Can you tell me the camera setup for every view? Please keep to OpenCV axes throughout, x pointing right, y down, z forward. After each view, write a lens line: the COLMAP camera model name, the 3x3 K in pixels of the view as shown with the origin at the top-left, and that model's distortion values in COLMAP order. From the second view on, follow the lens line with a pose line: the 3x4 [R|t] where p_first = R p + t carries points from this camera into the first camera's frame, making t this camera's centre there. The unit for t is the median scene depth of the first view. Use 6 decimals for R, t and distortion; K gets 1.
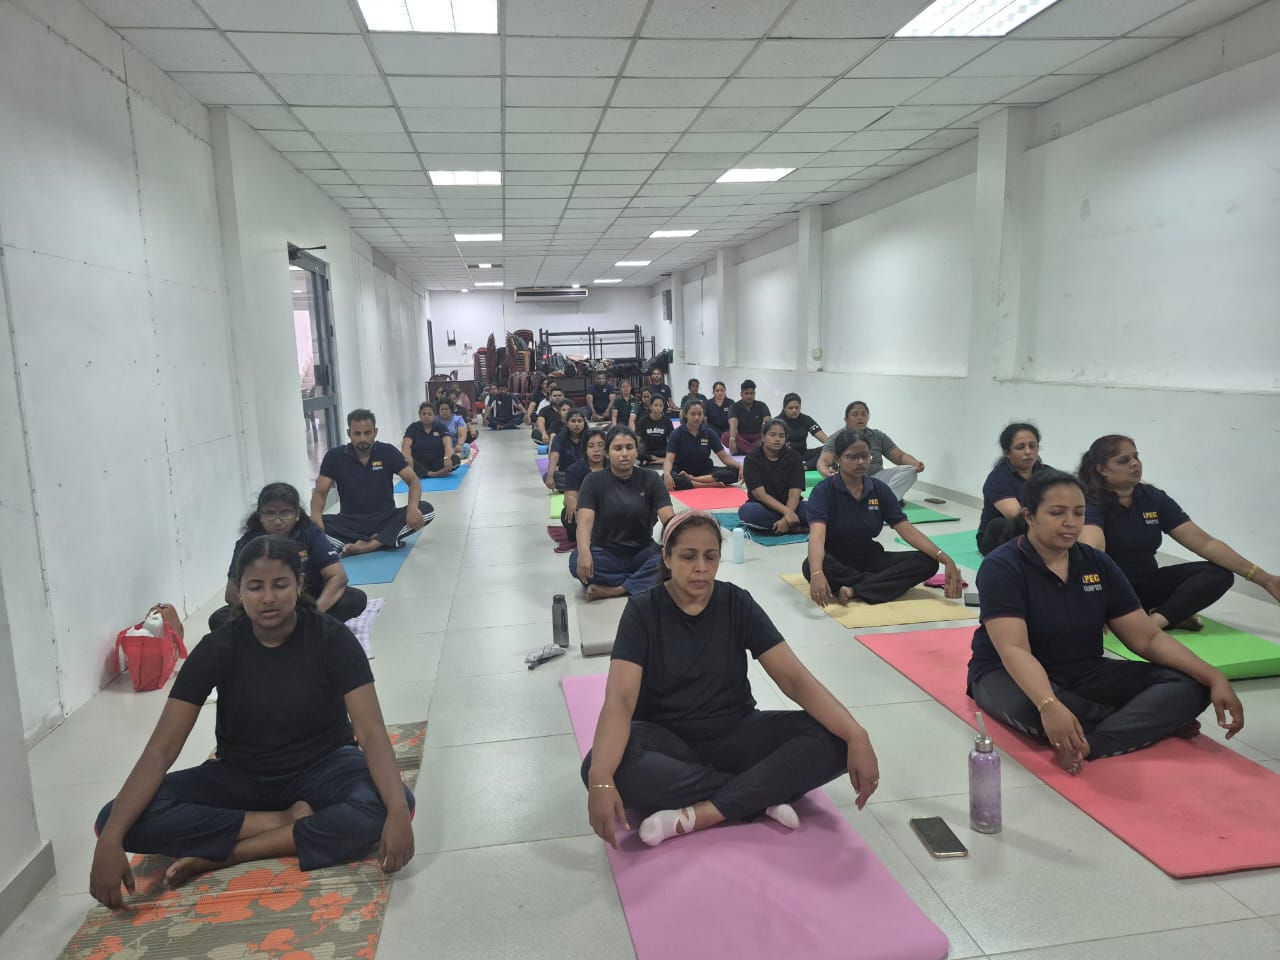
lens RADIAL K [[891.3, 0, 643.1], [0, 891.3, 482.4], [0, 0, 1]] dist [0.038452, 0.001389]
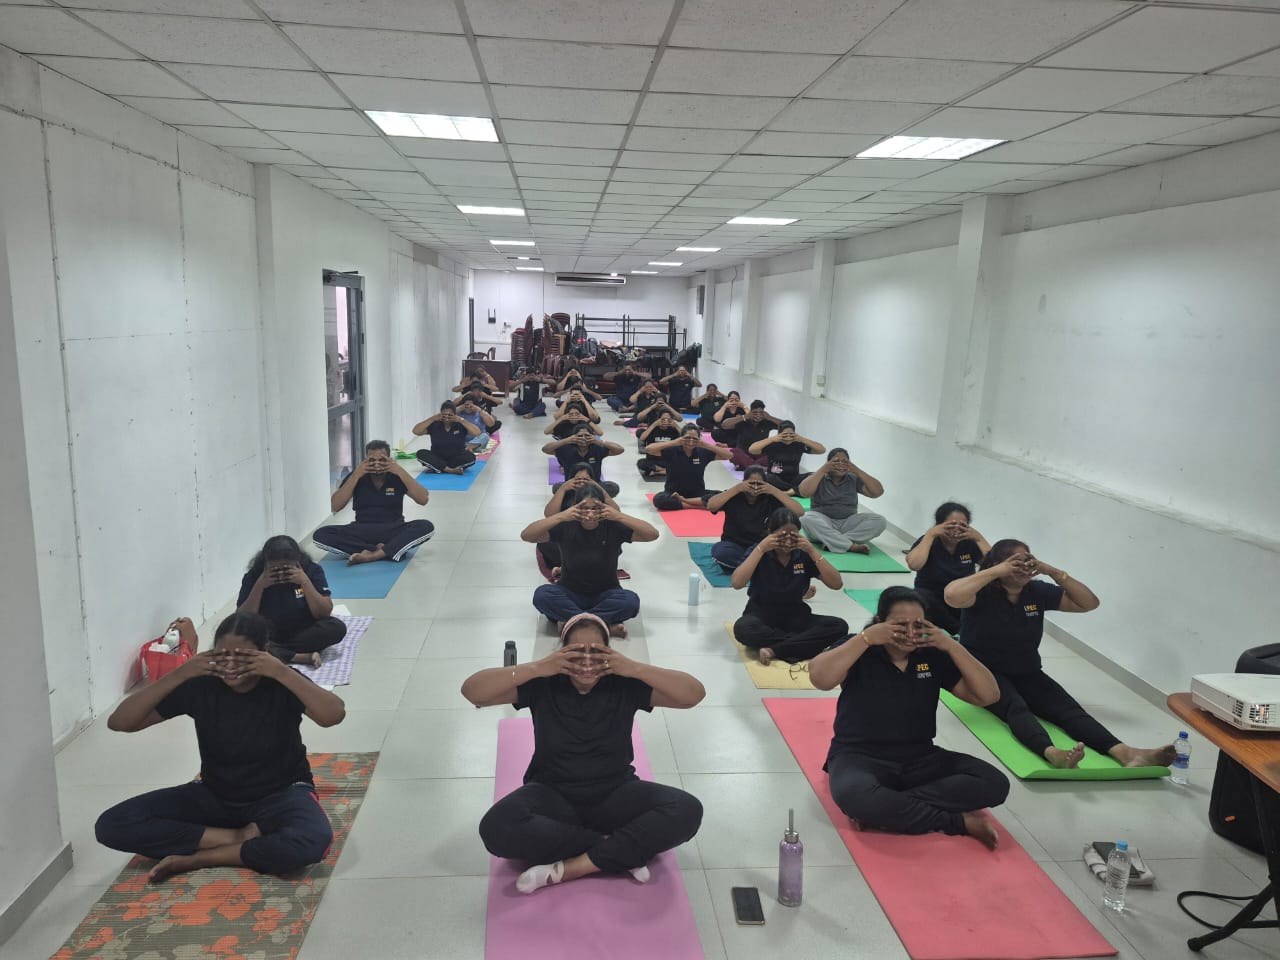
lens RADIAL K [[885.6, 0, 640.0], [0, 885.6, 480.0], [0, 0, 1]] dist [0.044252, -0.001781]
pose [[0.995940, 0.076149, -0.048016, 0.053684], [-0.074242, 0.996424, 0.040336, -0.068185], [0.050916, -0.036608, 0.998032, -0.068111]]
